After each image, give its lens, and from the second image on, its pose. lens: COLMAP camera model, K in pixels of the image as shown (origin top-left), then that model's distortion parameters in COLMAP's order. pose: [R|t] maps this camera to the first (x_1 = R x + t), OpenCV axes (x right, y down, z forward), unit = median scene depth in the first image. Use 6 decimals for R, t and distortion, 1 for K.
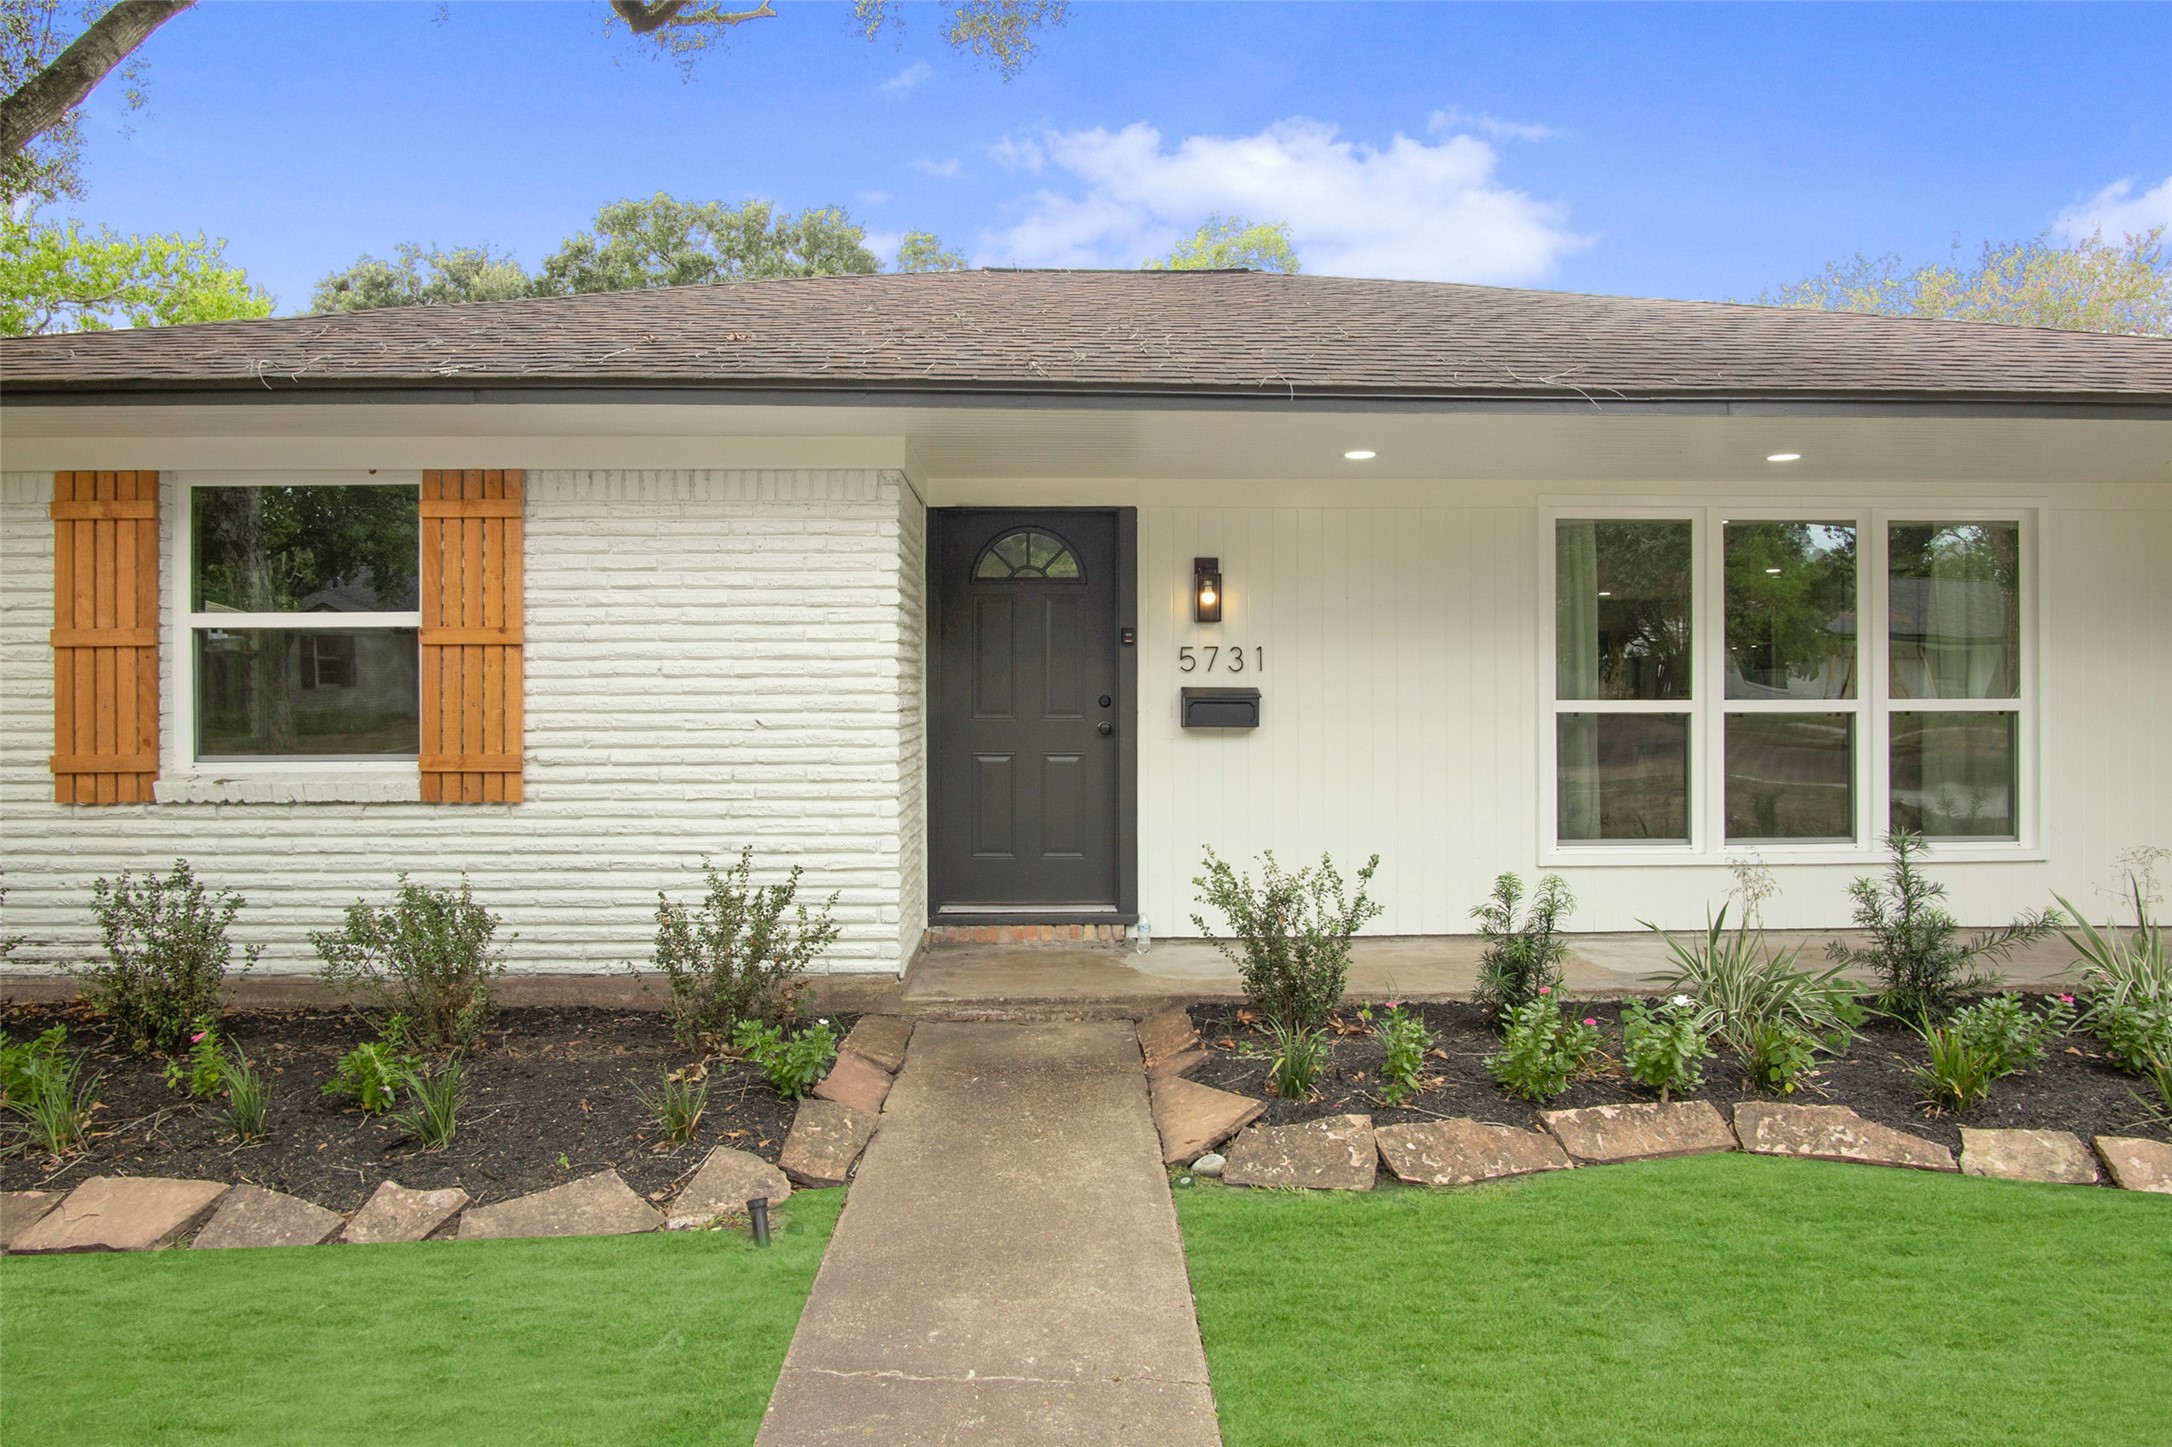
lens RADIAL K [[1236.8, 0, 1093.2], [0, 1236.8, 678.2], [0, 0, 1]] dist [-0.023329, 0.003376]
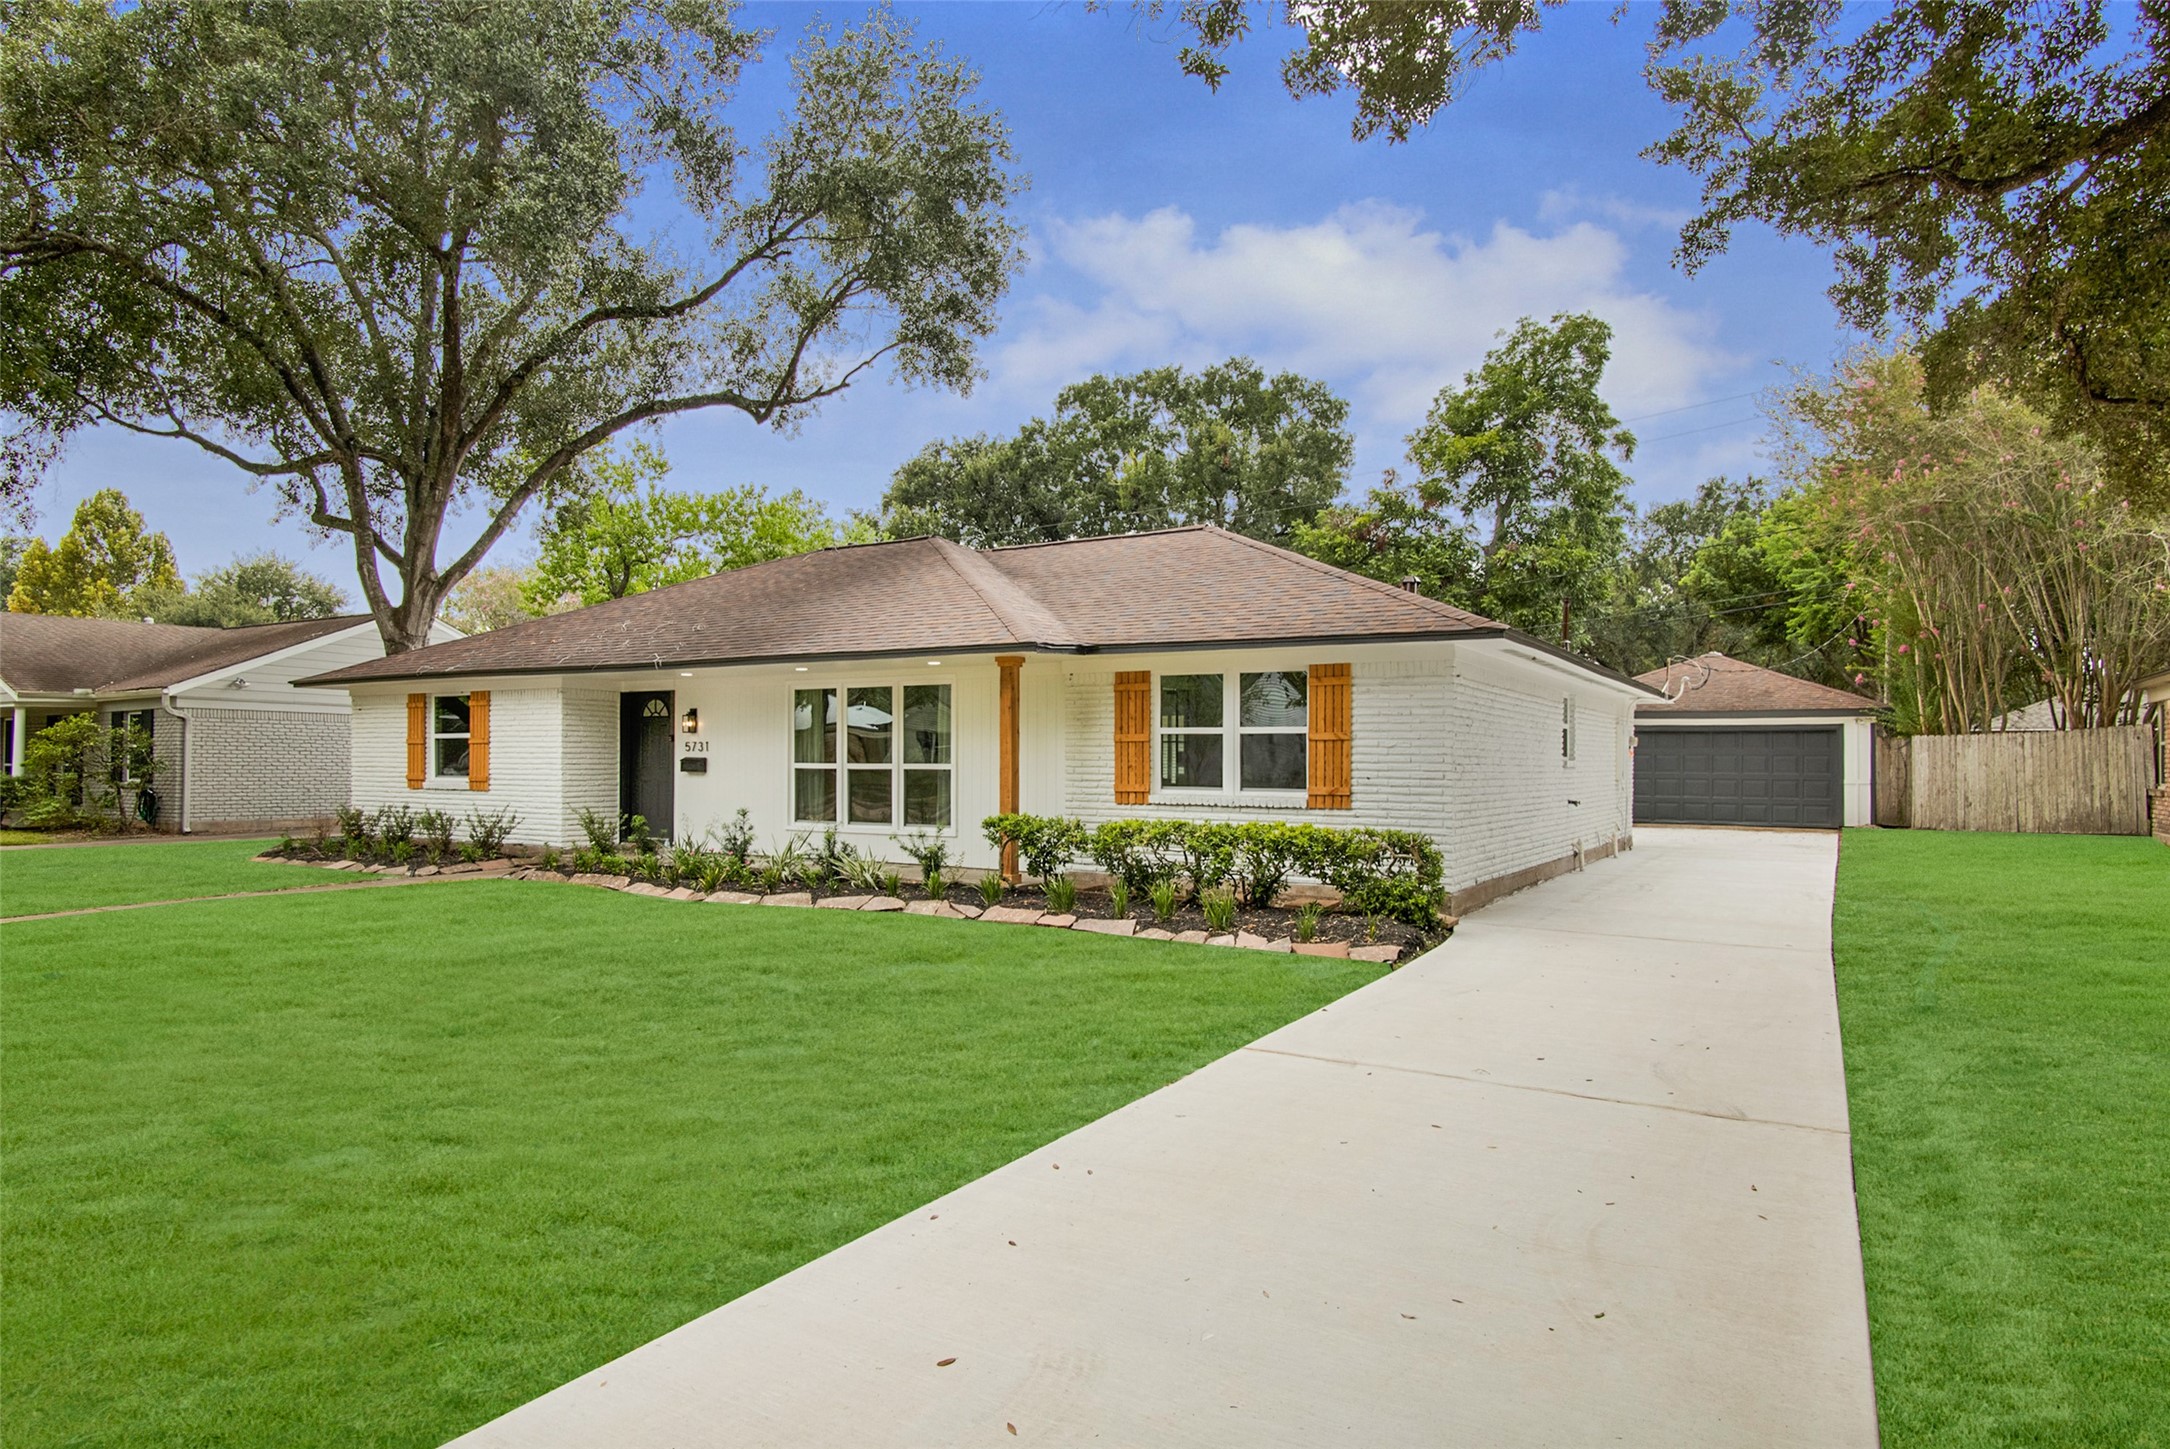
lens RADIAL K [[1252.9, 0, 1103.1], [0, 1252.9, 741.6], [0, 0, 1]] dist [-0.007348, -0.000907]
pose [[0.847077, 0.000426, -0.531470, 2.717747], [-0.001597, 0.999997, -0.001743, -0.027273], [0.531468, 0.002326, 0.847075, -0.975101]]
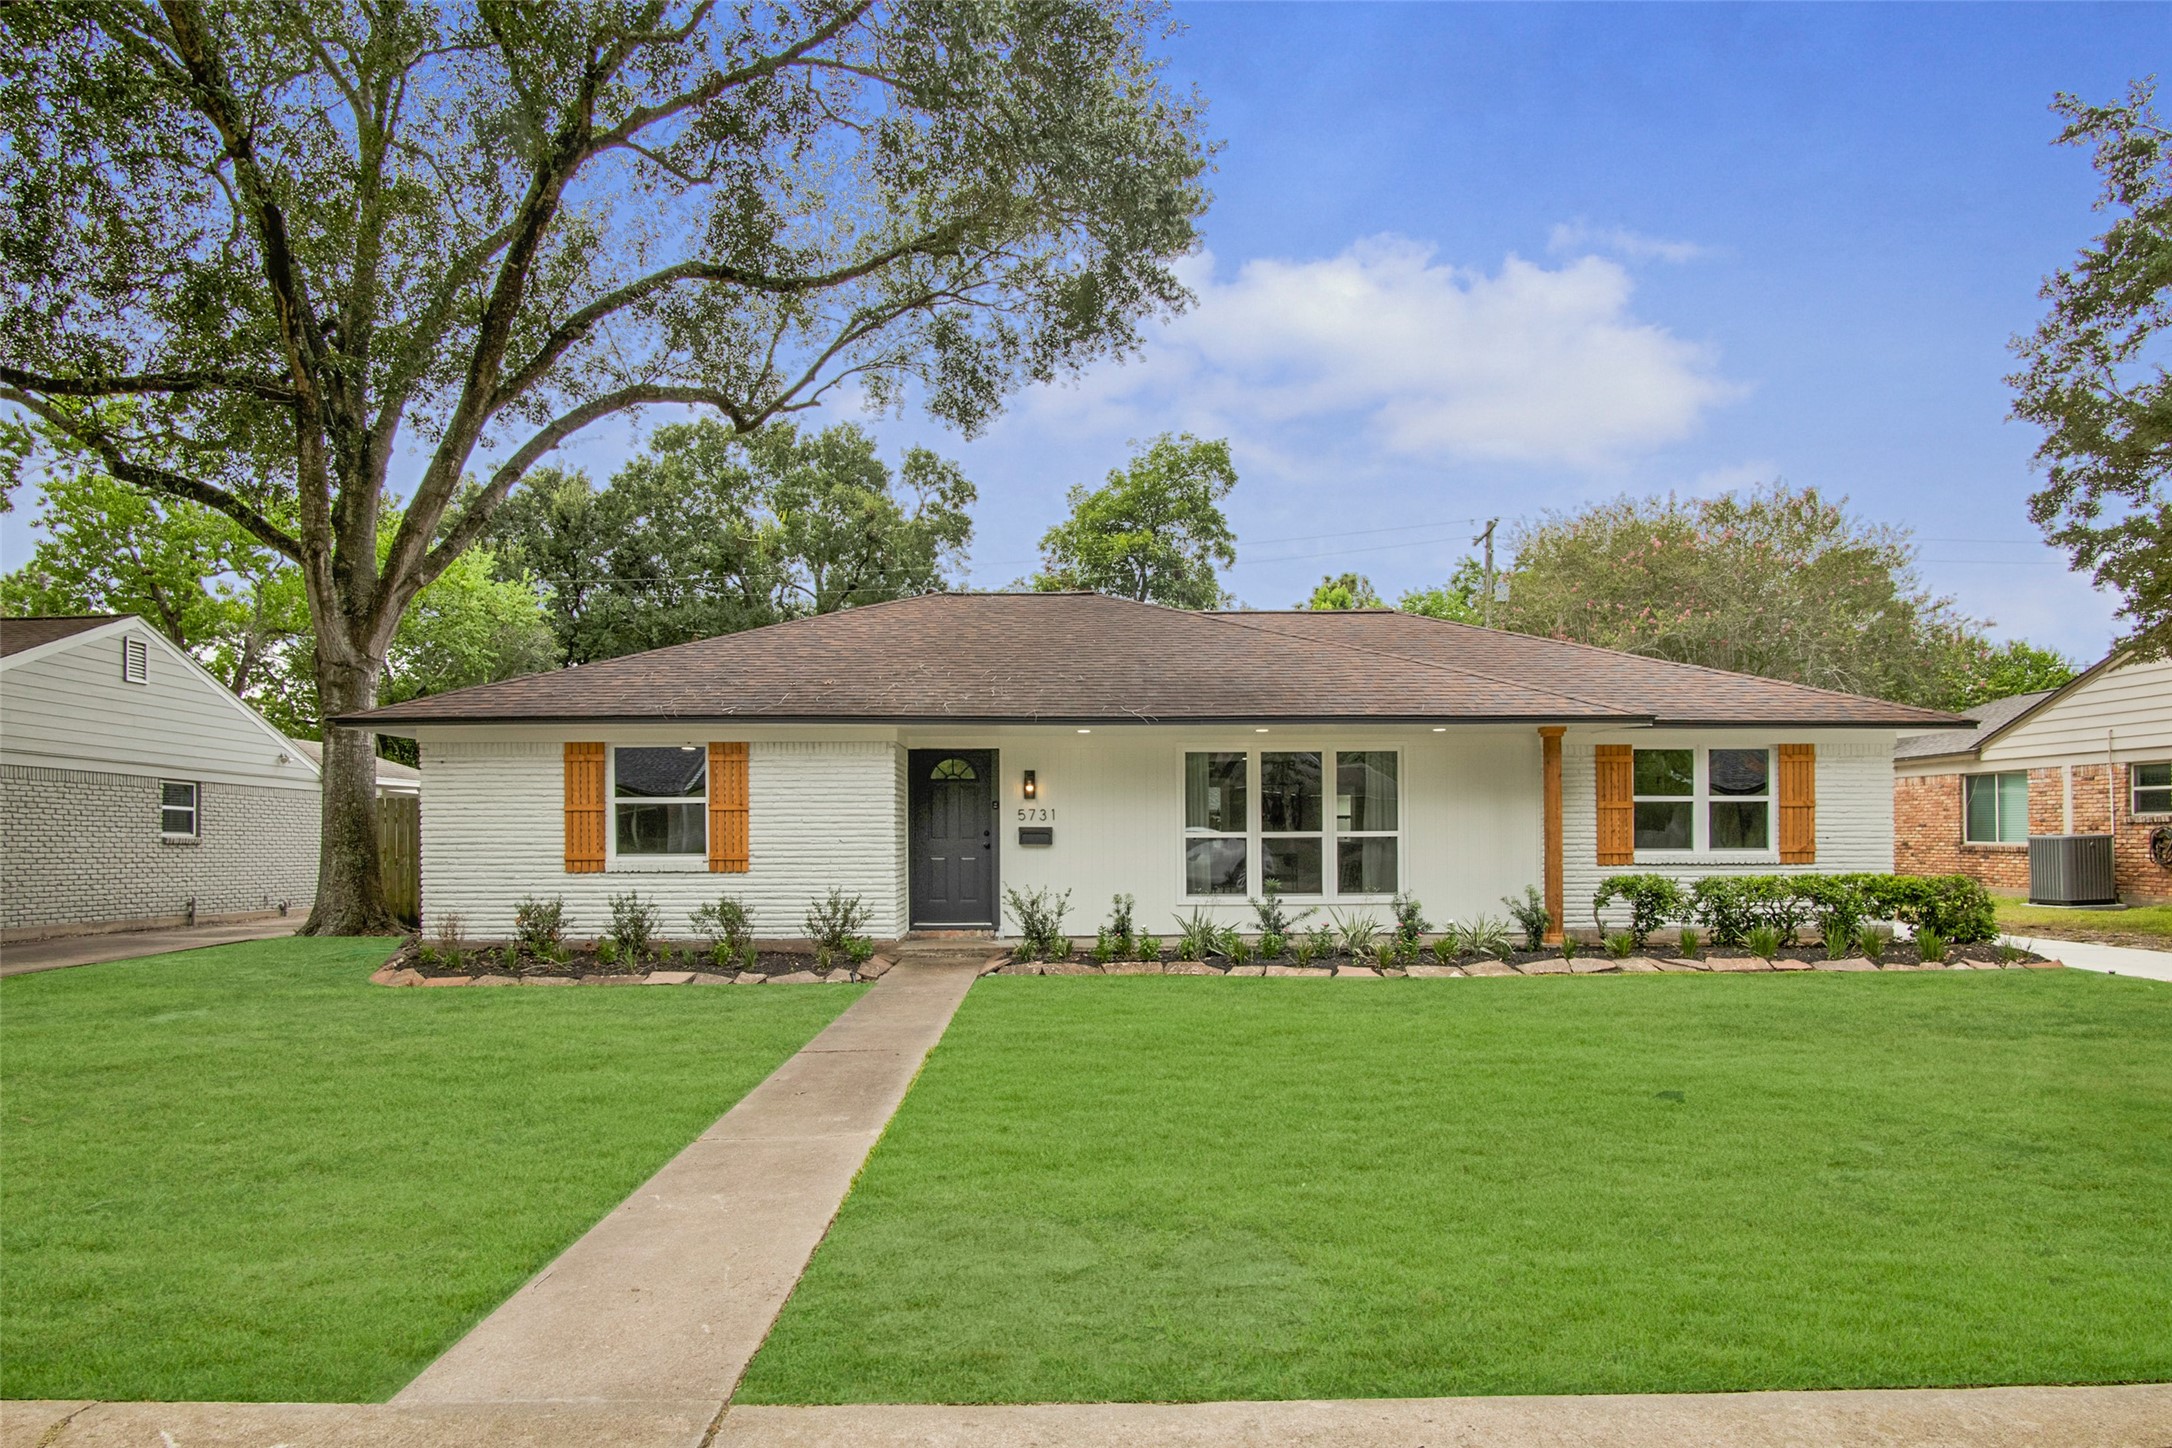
lens RADIAL K [[1236.8, 0, 1108.4], [0, 1236.8, 827.3], [0, 0, 1]] dist [-0.023329, 0.003376]
pose [[0.999990, -0.001234, 0.004183, 0.271948], [0.001221, 0.999995, 0.003039, 0.001530], [-0.004187, -0.003034, 0.999987, -1.554202]]
